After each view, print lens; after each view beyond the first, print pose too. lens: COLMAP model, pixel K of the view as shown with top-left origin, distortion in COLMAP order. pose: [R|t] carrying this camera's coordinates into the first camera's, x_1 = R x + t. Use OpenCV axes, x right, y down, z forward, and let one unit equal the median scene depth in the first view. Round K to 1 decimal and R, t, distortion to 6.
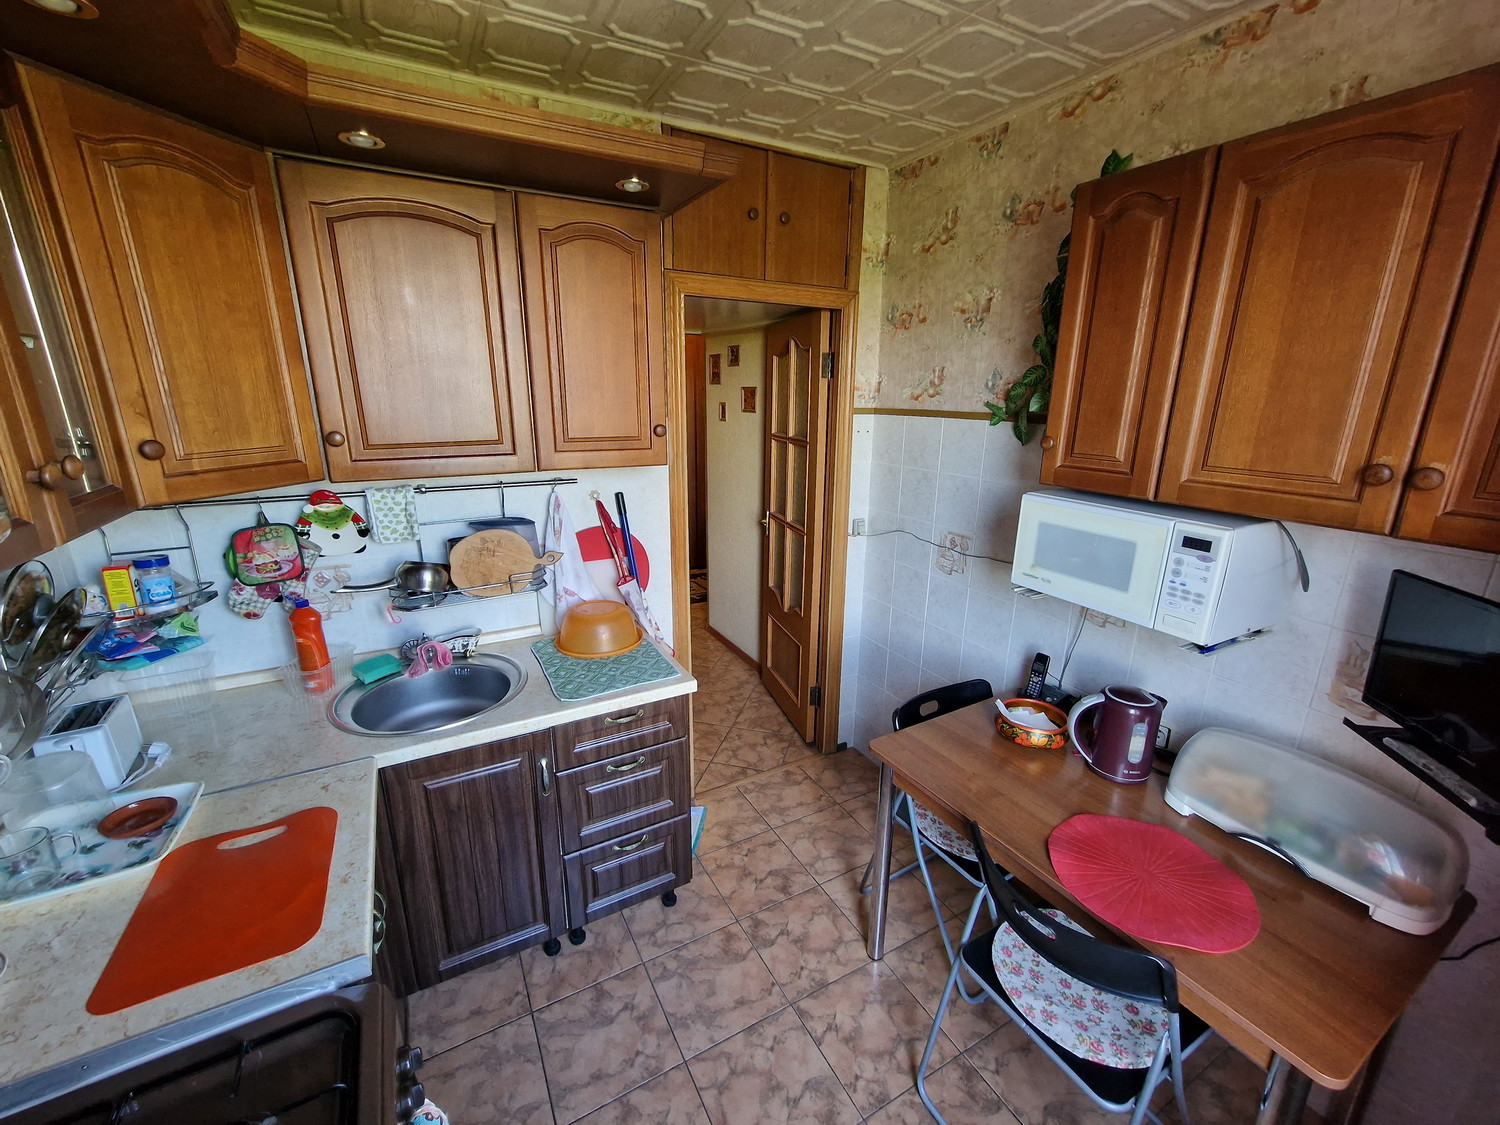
lens RADIAL K [[616.3, 0, 746.0], [0, 616.3, 565.3], [0, 0, 1]] dist [0.001124, -0.002535]
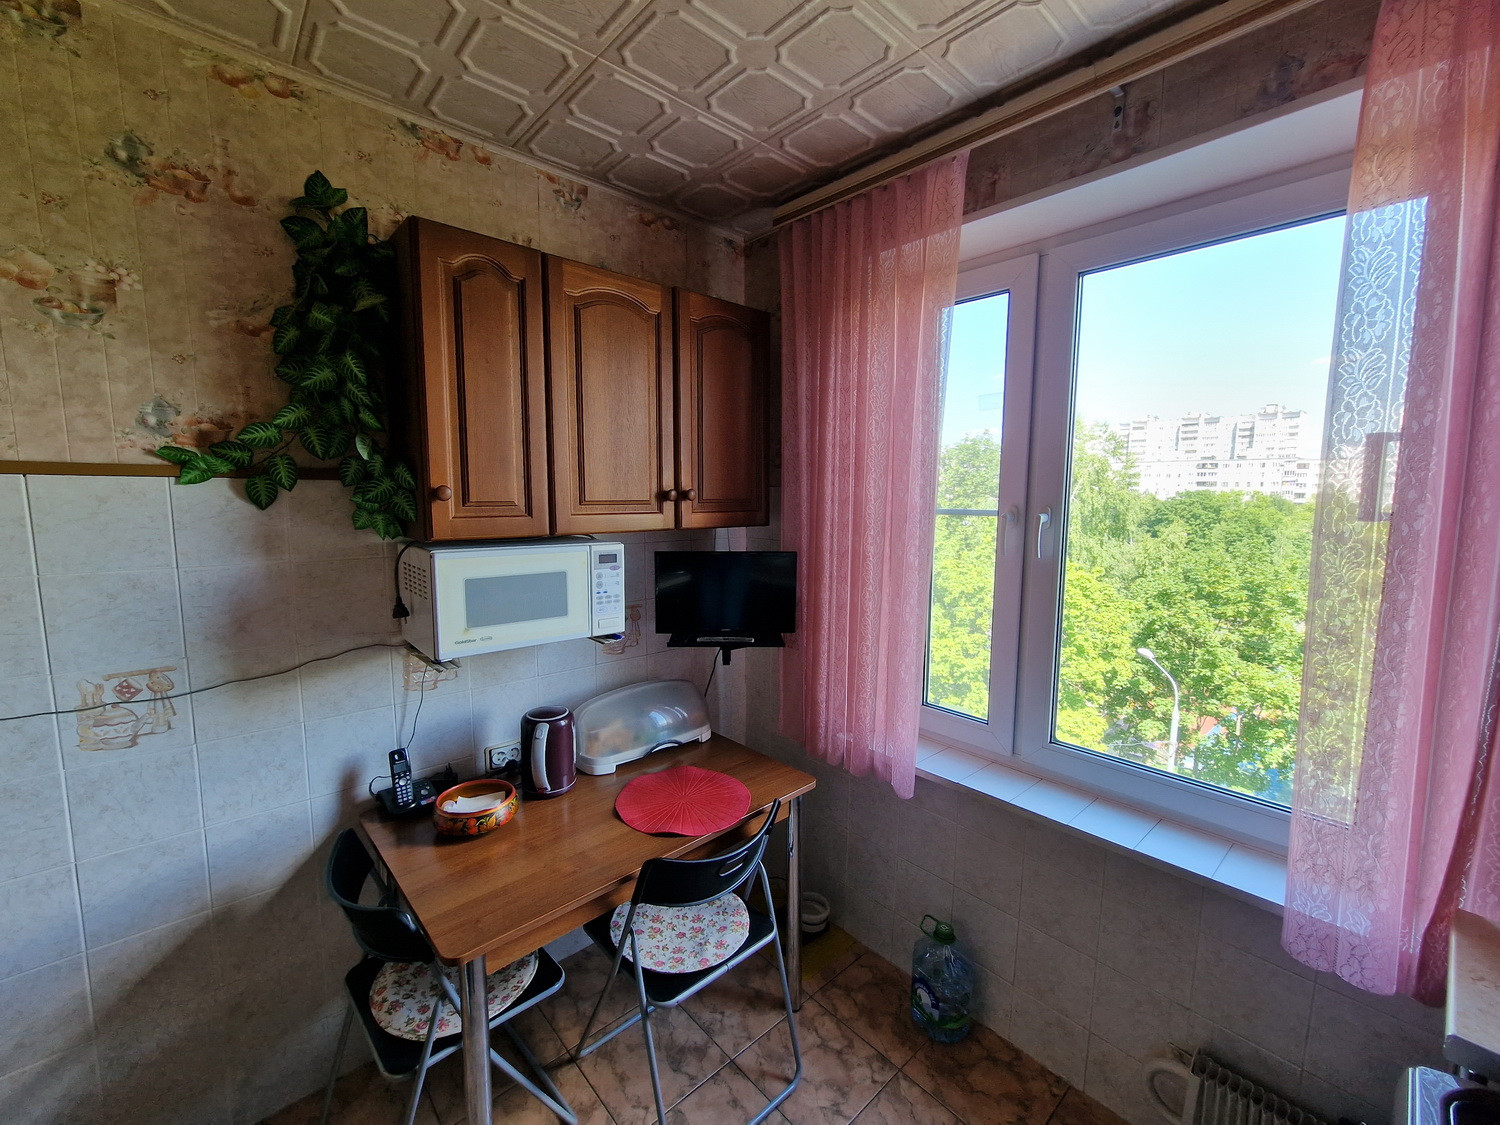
lens RADIAL K [[616.3, 0, 752.4], [0, 616.3, 562.6], [0, 0, 1]] dist [0.001124, -0.002535]
pose [[-0.243194, -0.124389, 0.961969, -0.409541], [0.254850, 0.948707, 0.187102, -0.131463], [-0.935900, 0.290660, -0.199020, 0.661656]]
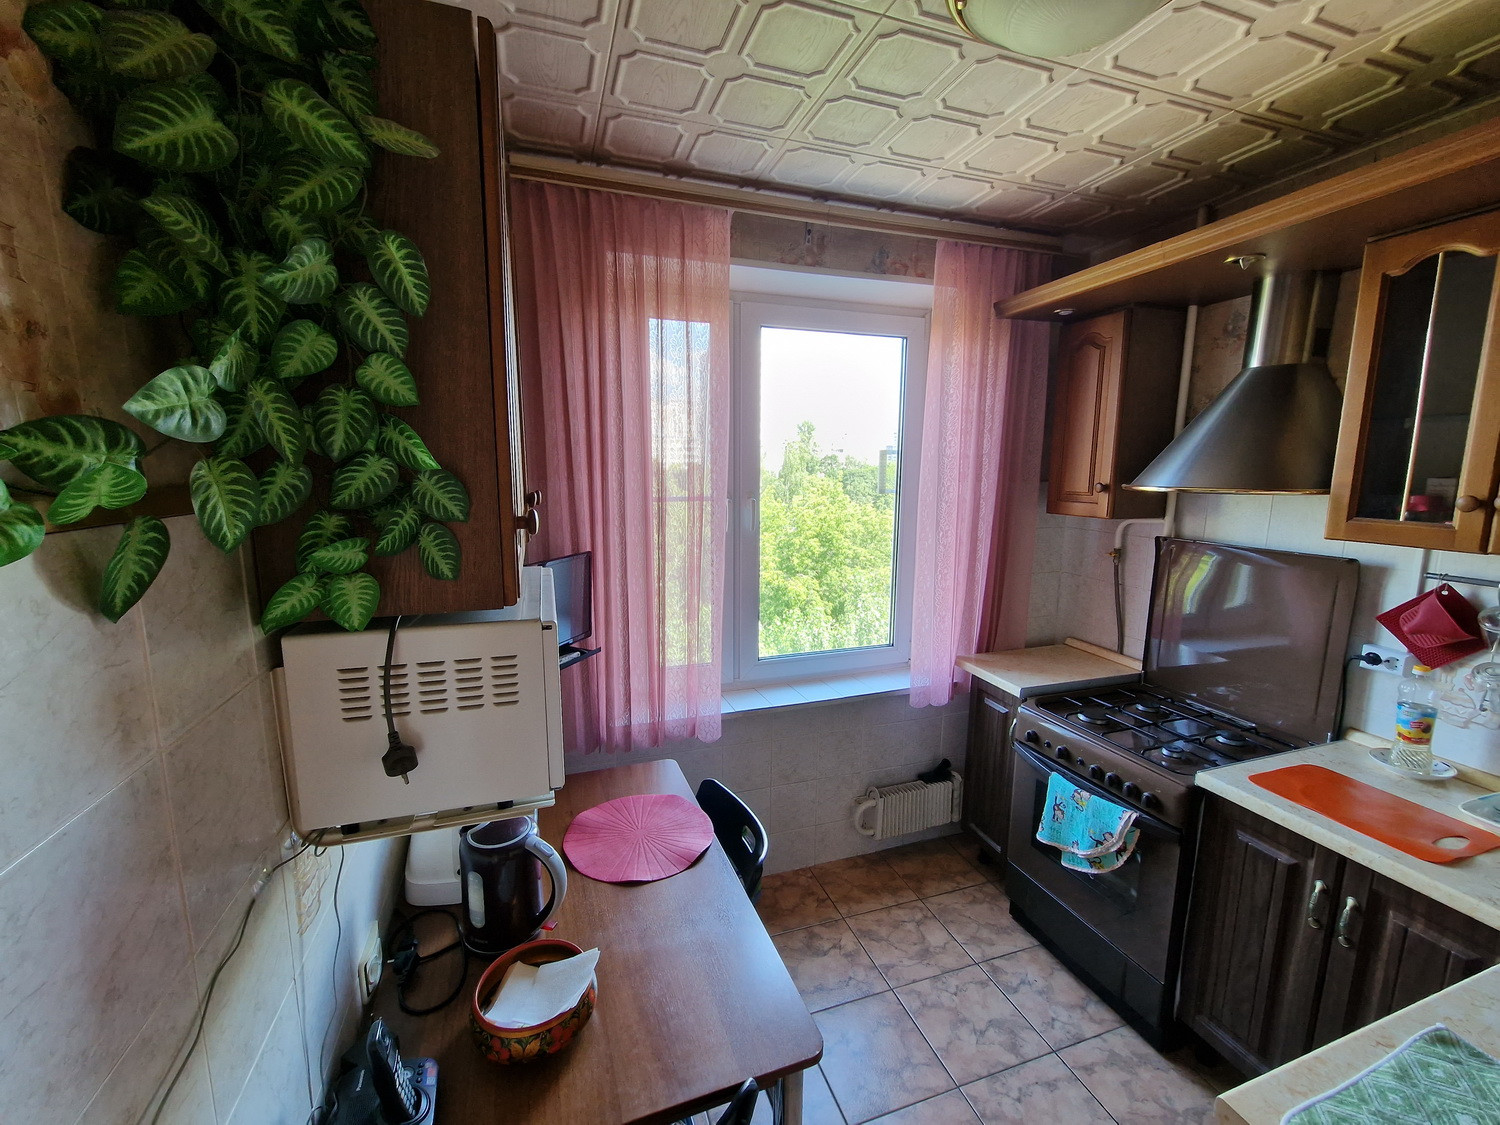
lens RADIAL K [[616.3, 0, 736.3], [0, 616.3, 565.1], [0, 0, 1]] dist [0.001124, -0.002535]
pose [[-0.985883, -0.033472, 0.164058, 0.180398], [0.039020, 0.906909, 0.419517, -0.319246], [-0.162827, 0.419996, -0.892799, 1.223653]]
